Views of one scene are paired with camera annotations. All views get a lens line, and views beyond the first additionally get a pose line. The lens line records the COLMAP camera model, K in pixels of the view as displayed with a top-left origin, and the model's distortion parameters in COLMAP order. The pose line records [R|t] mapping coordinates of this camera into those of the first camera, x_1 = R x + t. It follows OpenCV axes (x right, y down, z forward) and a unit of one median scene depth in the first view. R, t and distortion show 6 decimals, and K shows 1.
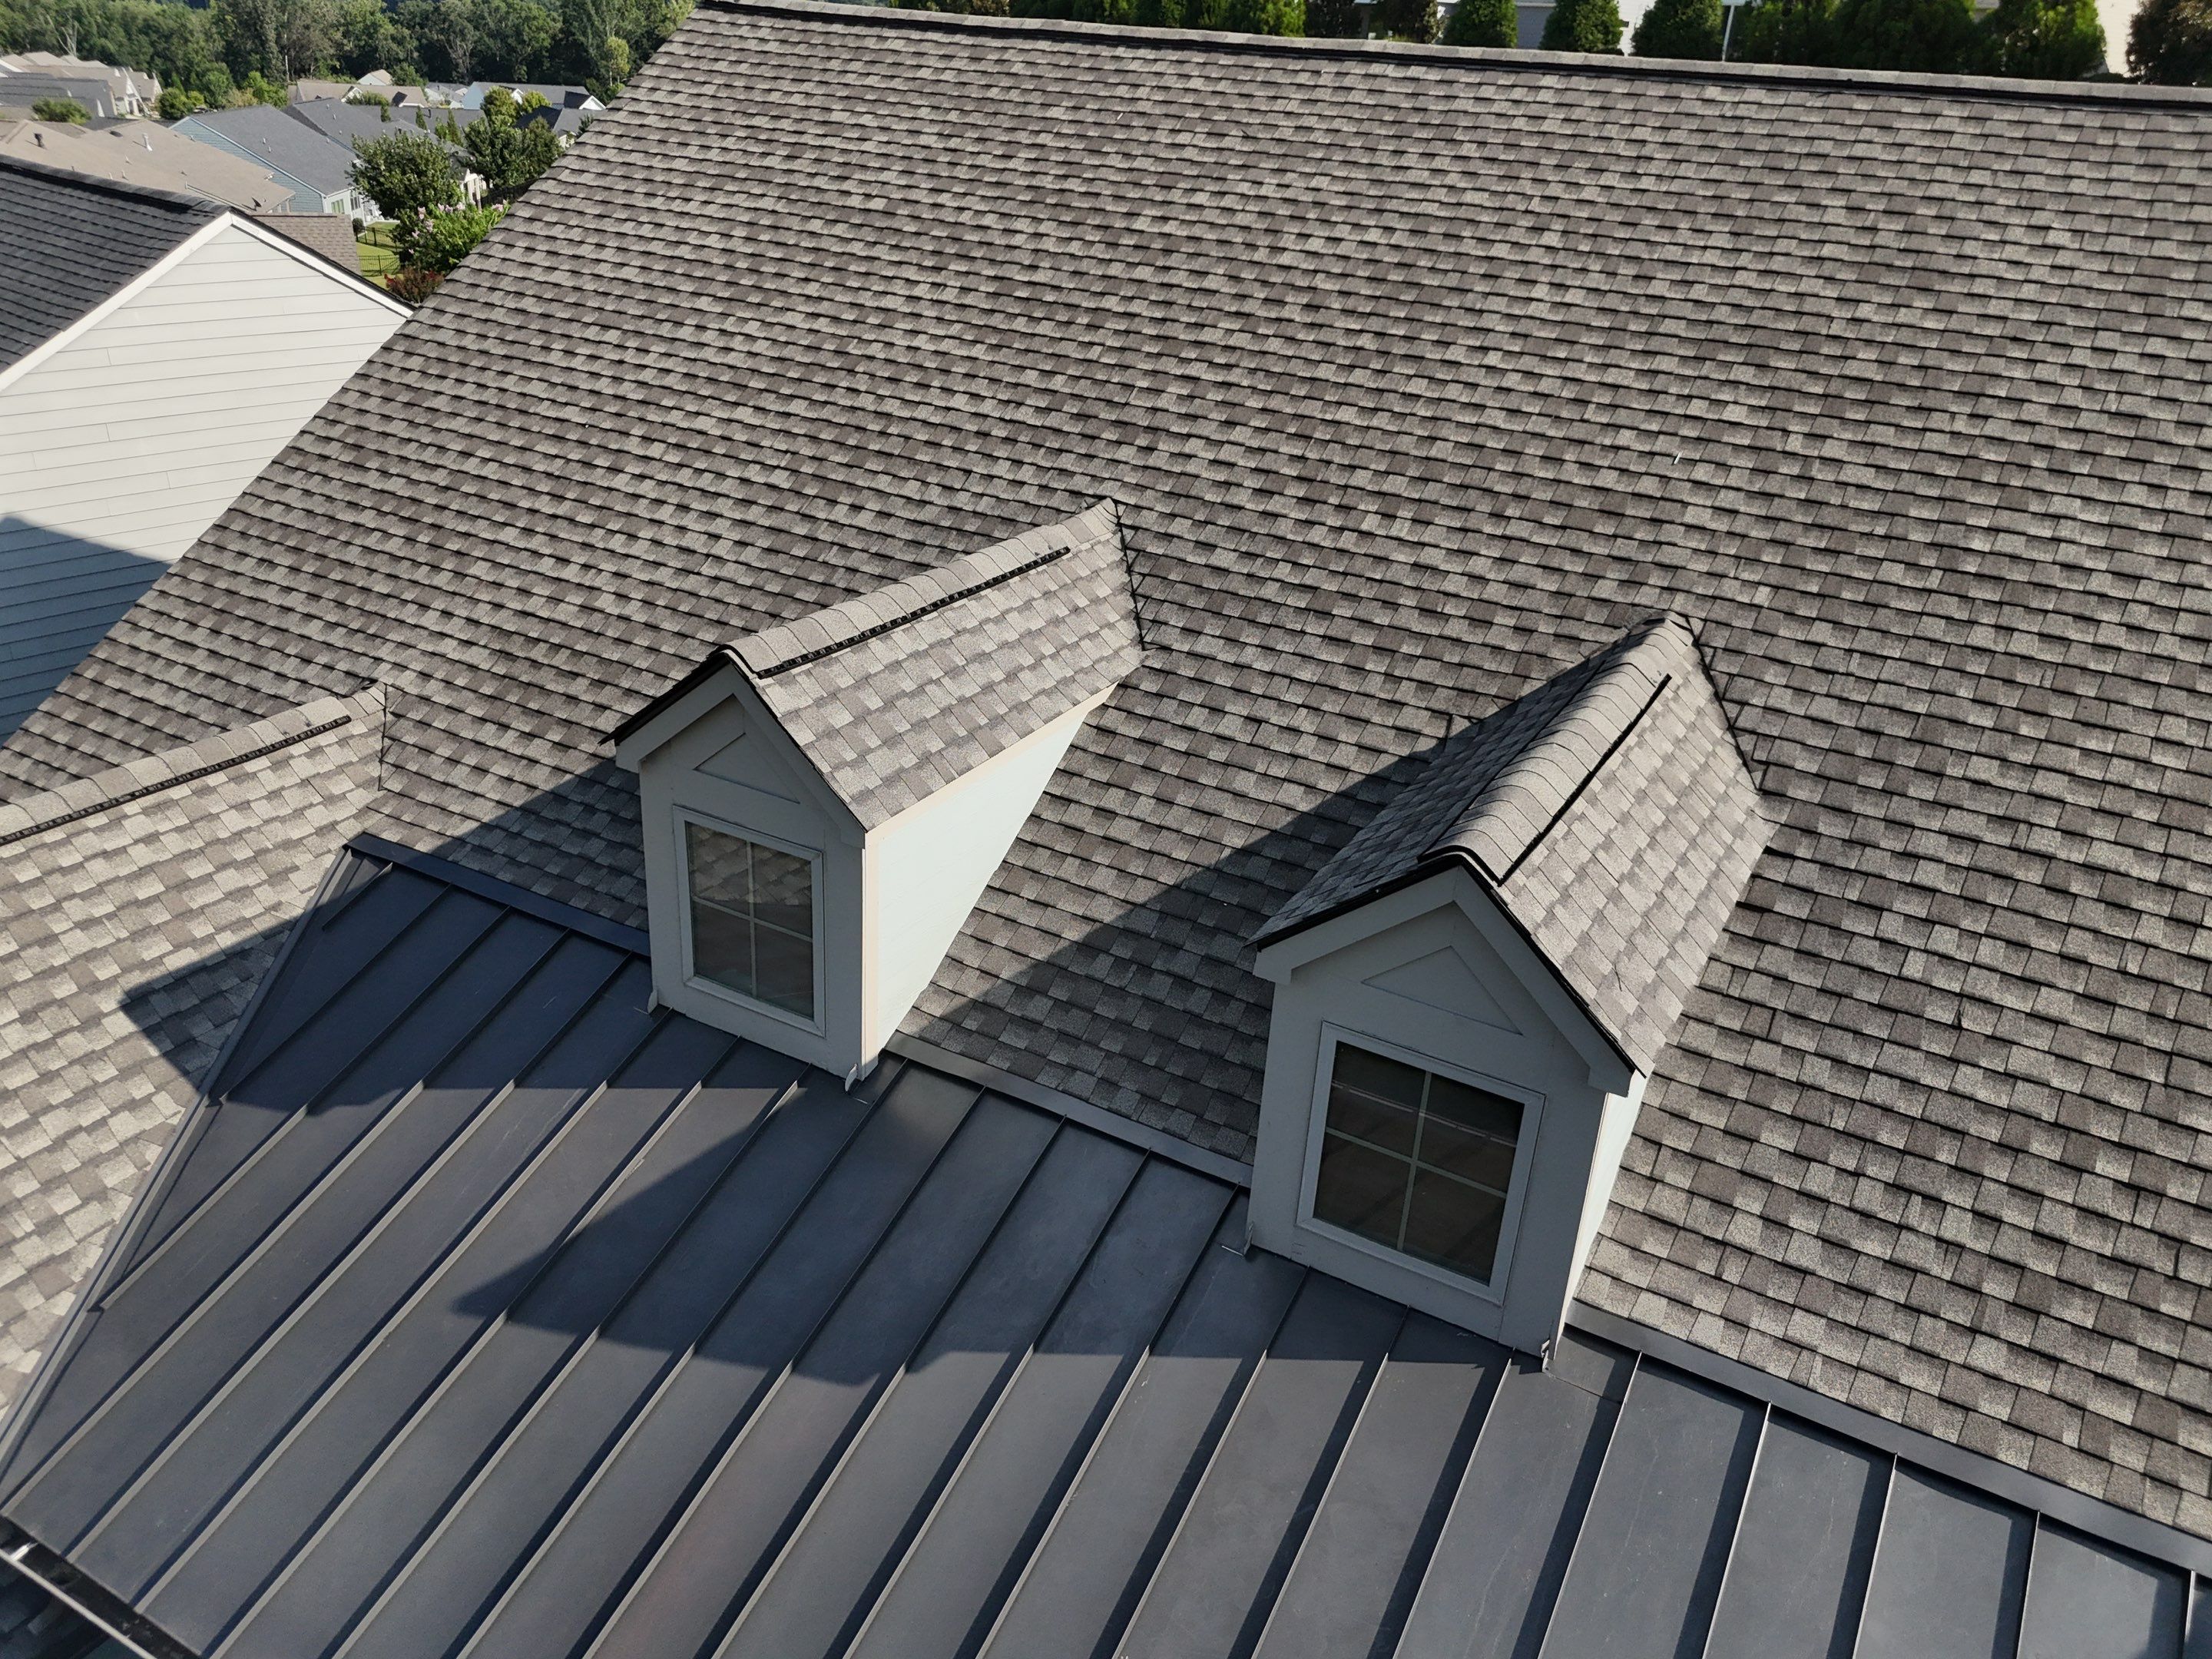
lens RADIAL K [[1639.0, 0, 1106.0], [0, 1639.0, 828.9], [0, 0, 1]] dist [0.055722, -0.041405]
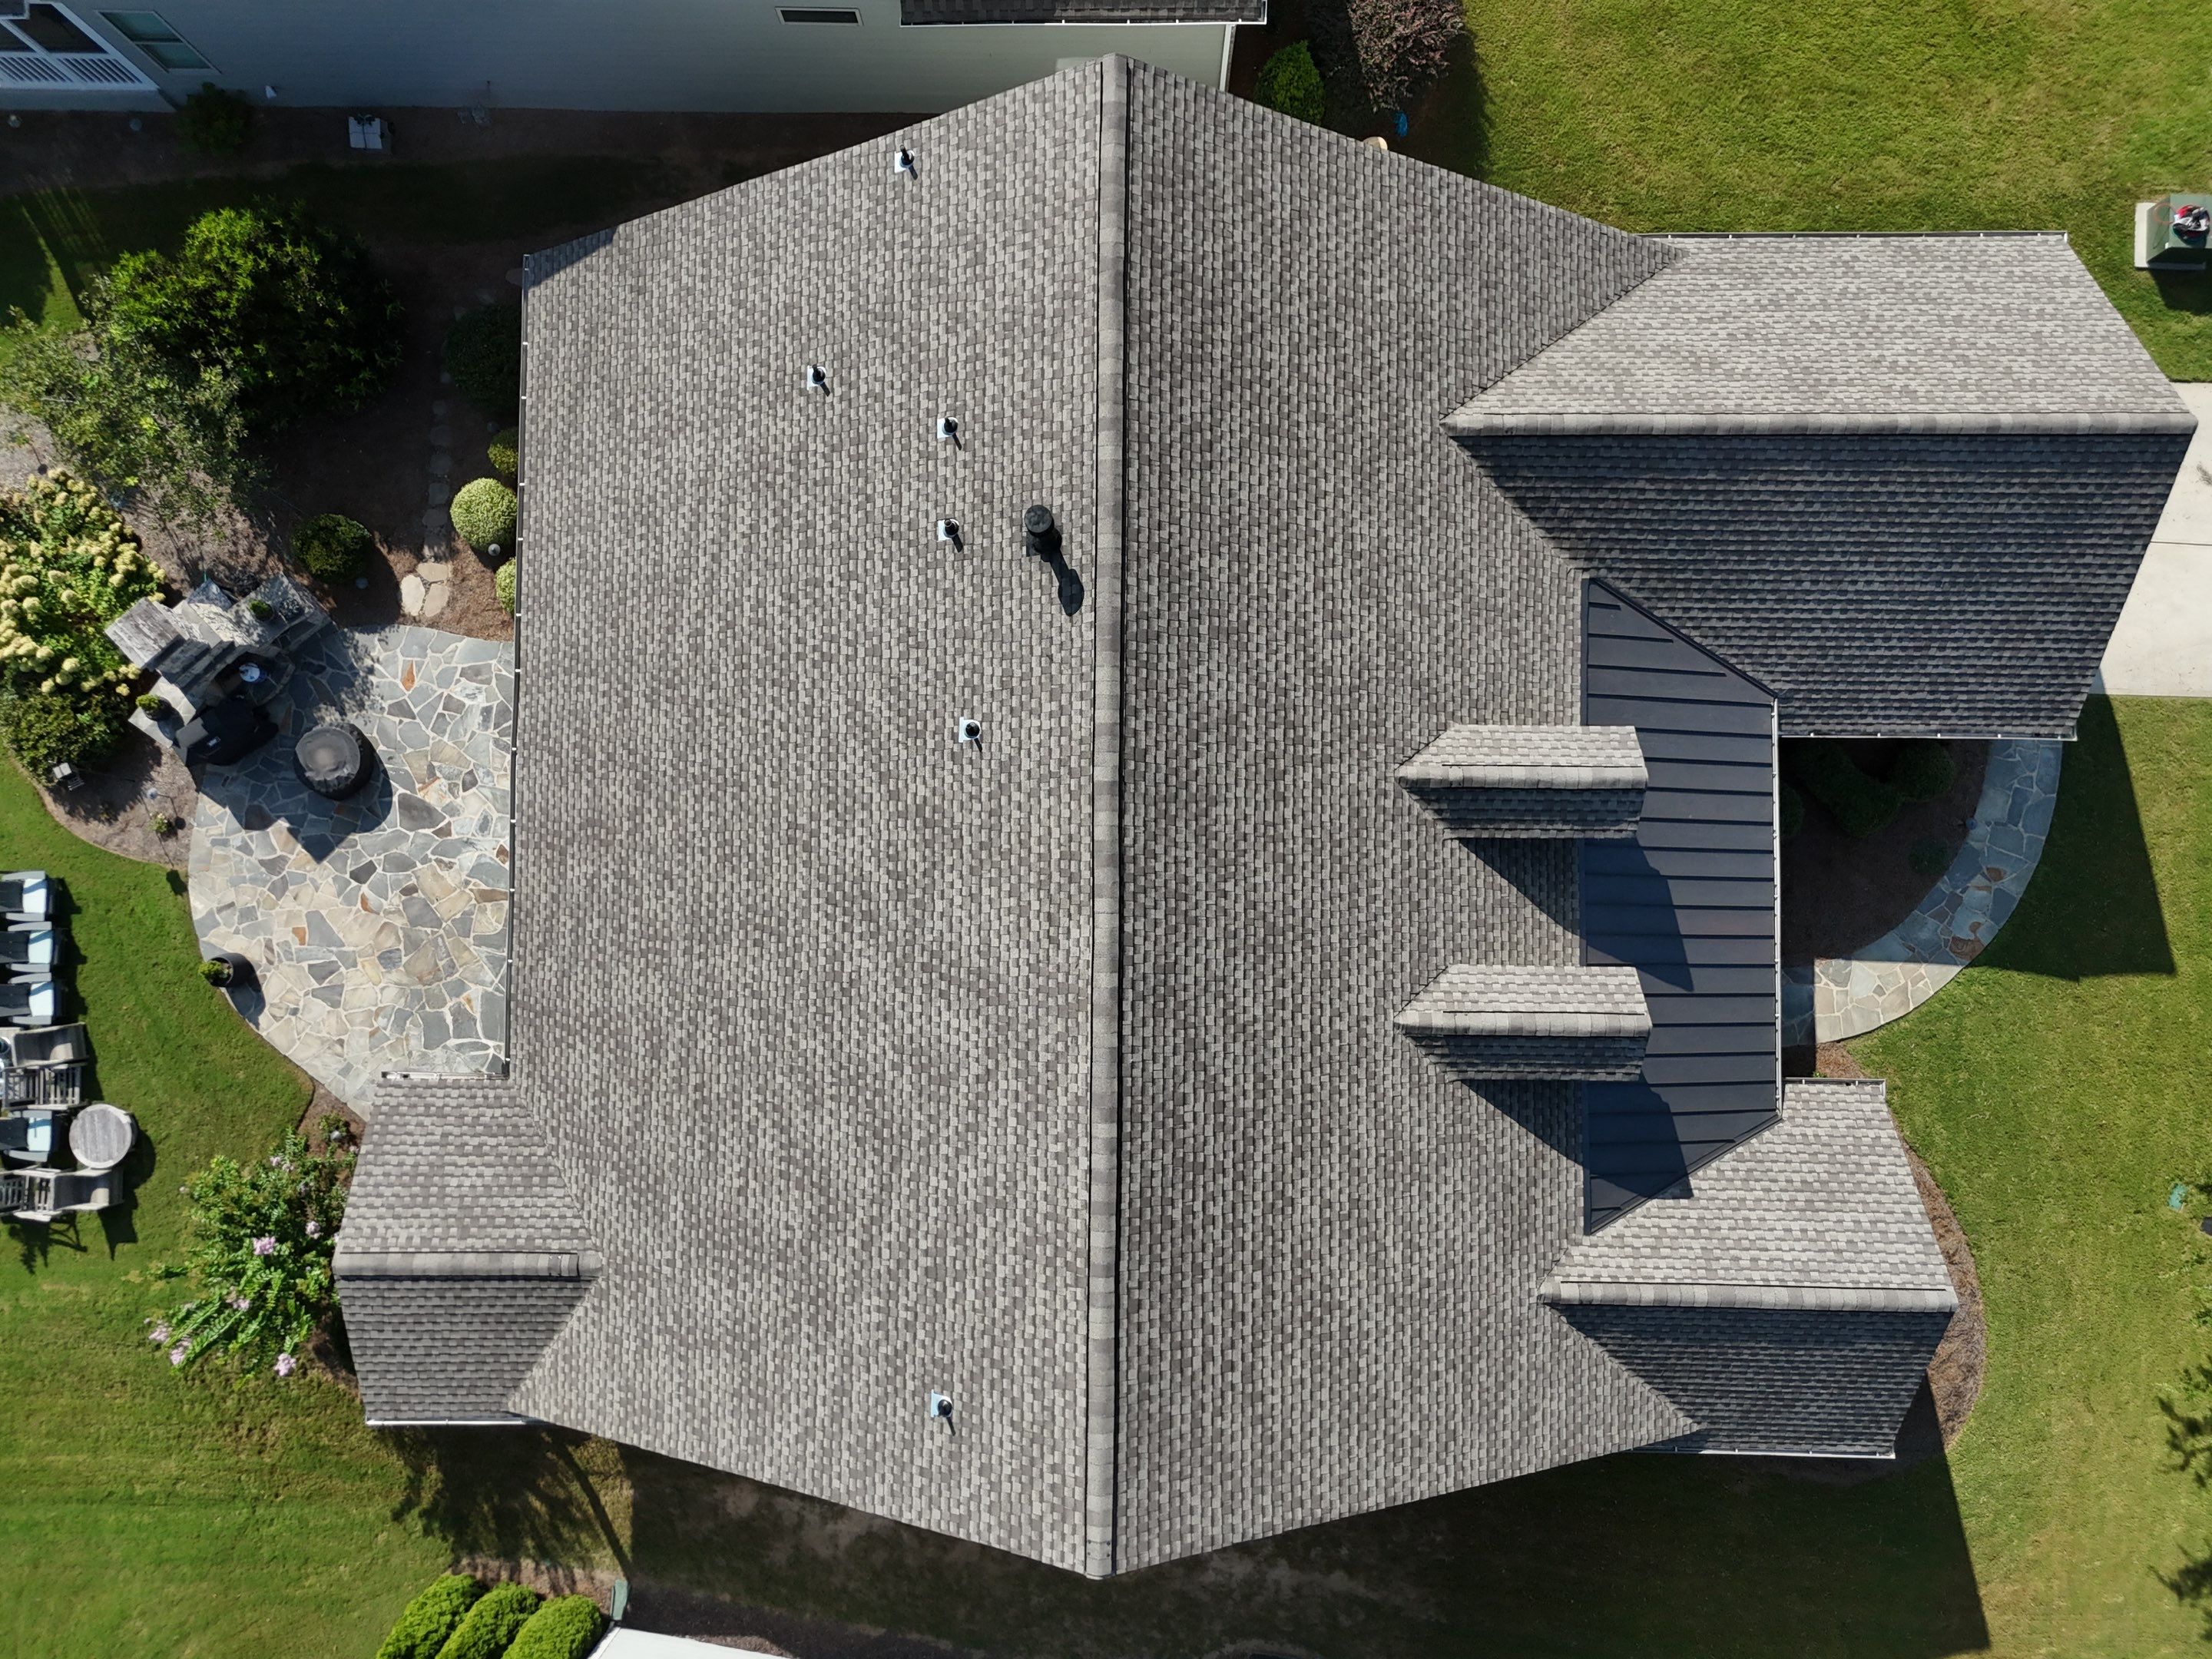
lens RADIAL K [[1639.0, 0, 1112.2], [0, 1639.0, 831.7], [0, 0, 1]] dist [0.055722, -0.041405]
pose [[-0.480167, -0.877147, -0.007193, 0.449940], [0.364493, -0.206975, 0.907913, -2.428458], [-0.797862, 0.433329, 0.419097, 0.265022]]
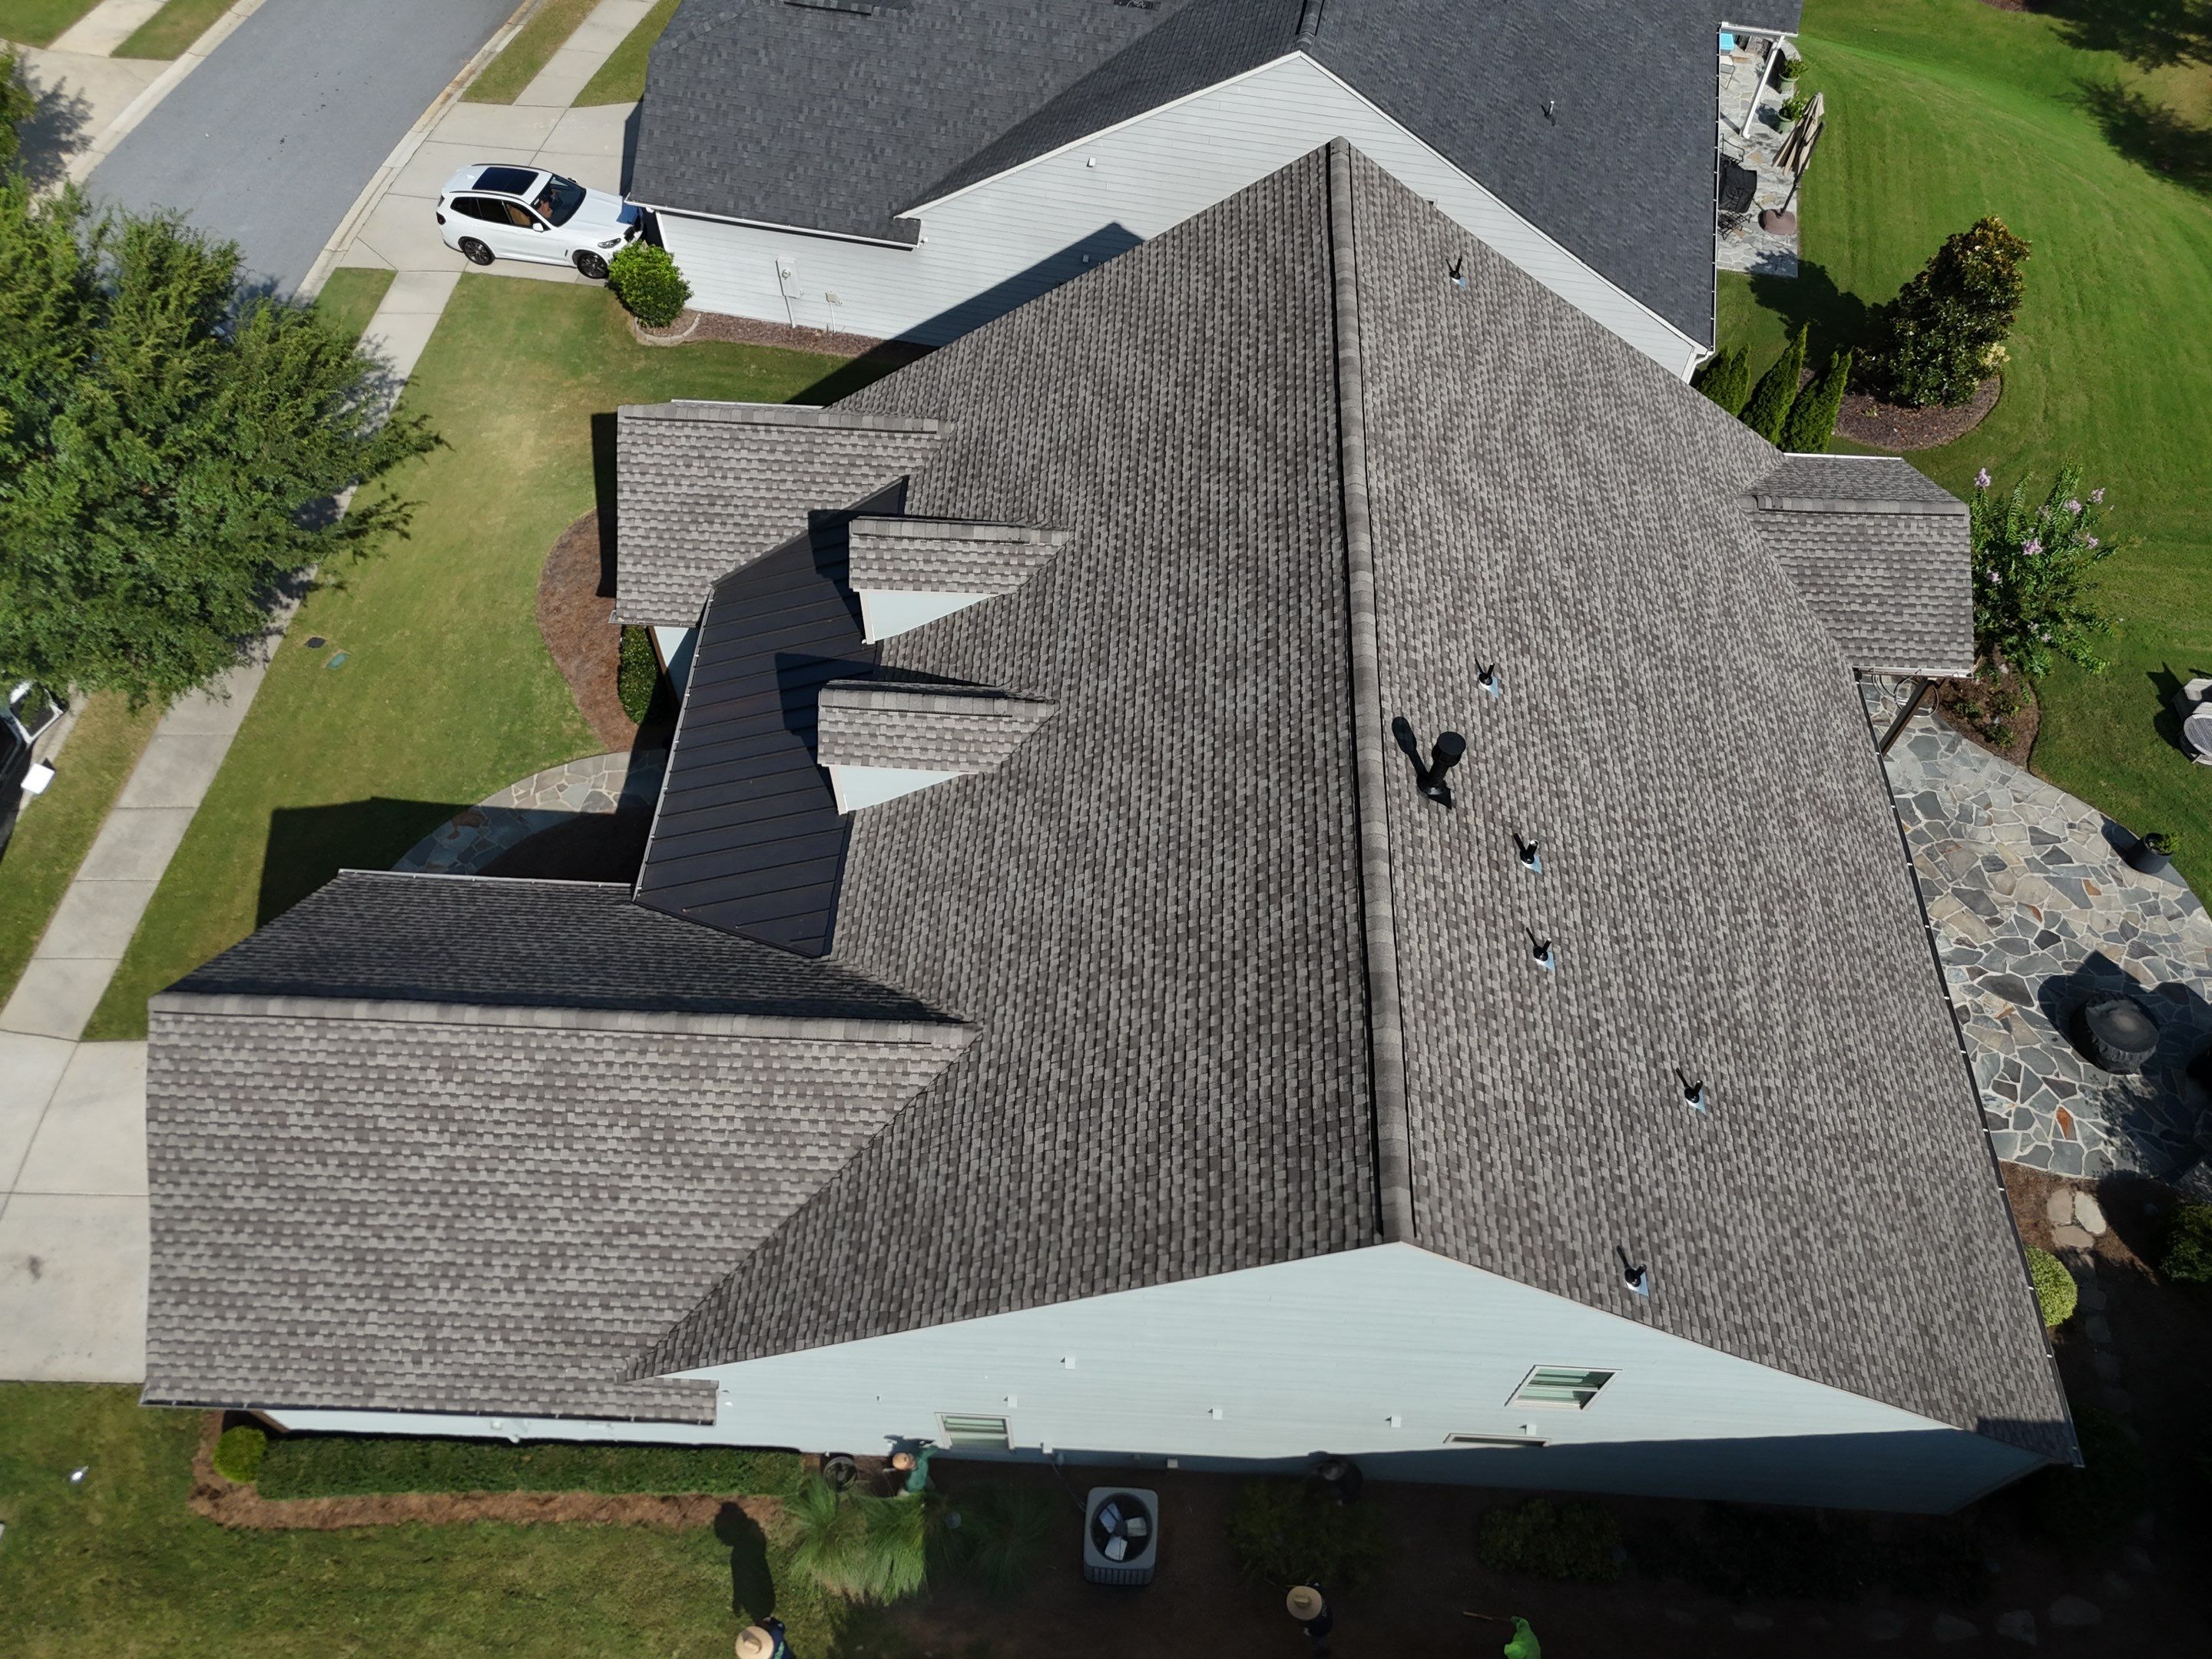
lens RADIAL K [[1639.0, 0, 1107.0], [0, 1639.0, 832.3], [0, 0, 1]] dist [0.055722, -0.041405]
pose [[0.447242, 0.704498, -0.551051, 1.817864], [-0.374561, 0.707003, 0.599876, -1.470604], [0.812206, -0.061888, 0.580078, -0.473001]]
